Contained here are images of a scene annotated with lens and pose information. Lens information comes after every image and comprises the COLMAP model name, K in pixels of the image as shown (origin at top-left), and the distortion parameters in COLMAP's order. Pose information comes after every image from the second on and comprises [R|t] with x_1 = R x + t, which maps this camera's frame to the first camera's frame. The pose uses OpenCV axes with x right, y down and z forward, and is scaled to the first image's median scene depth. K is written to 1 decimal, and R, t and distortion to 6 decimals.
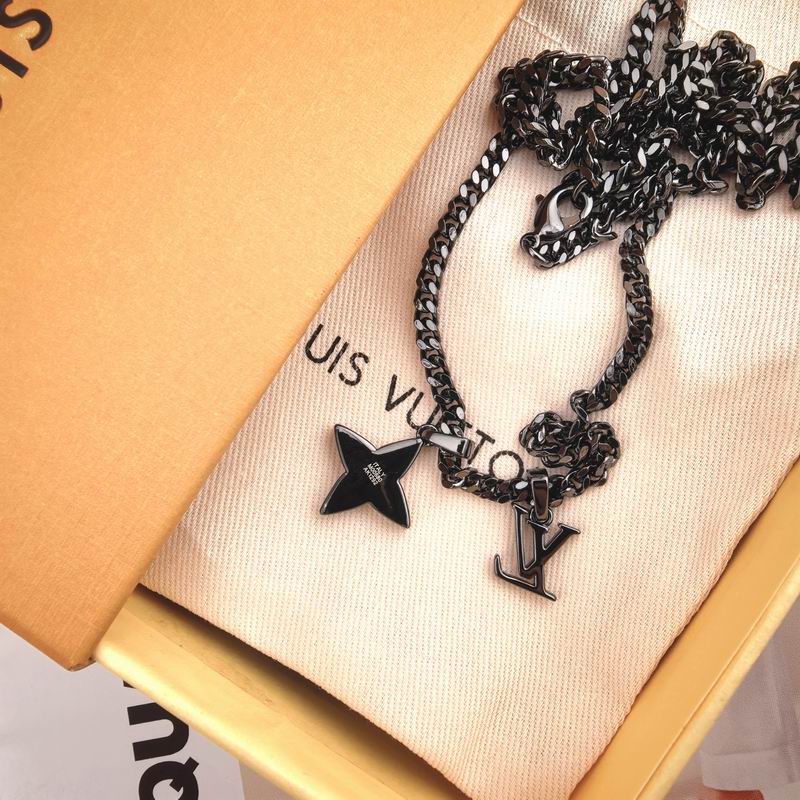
lens RADIAL K [[738.1, 0, 400.9], [0, 738.1, 402.7], [0, 0, 1]] dist [-0.000140, 0.000000]
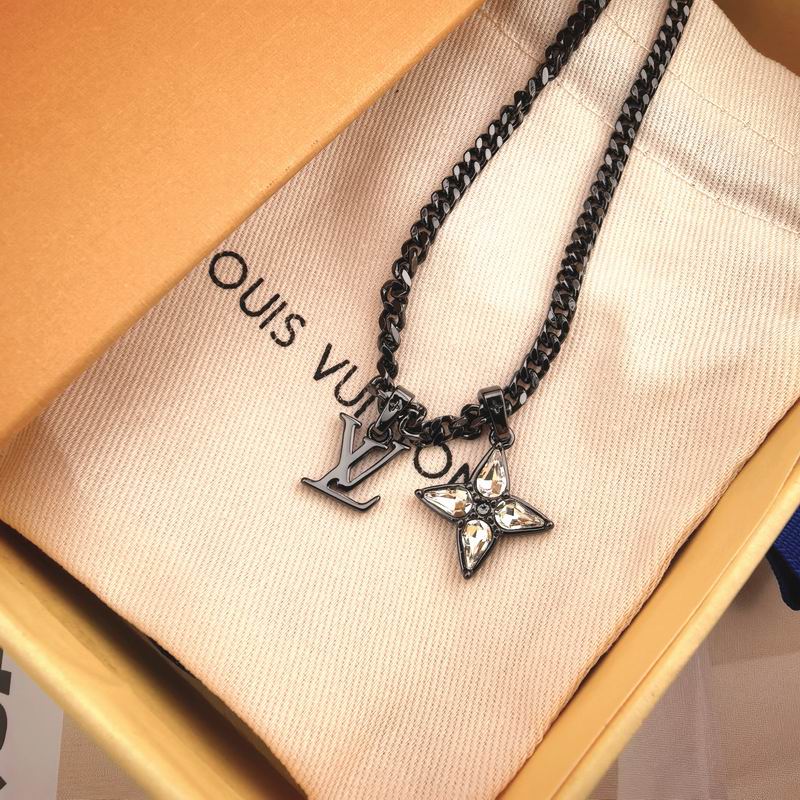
lens RADIAL K [[738.1, 0, 398.2], [0, 738.1, 399.0], [0, 0, 1]] dist [-0.000140, 0.000000]
pose [[0.985517, 0.160882, 0.053603, 0.040579], [-0.143415, 0.959416, -0.242804, 0.259634], [-0.090491, 0.231600, 0.968593, 0.107983]]
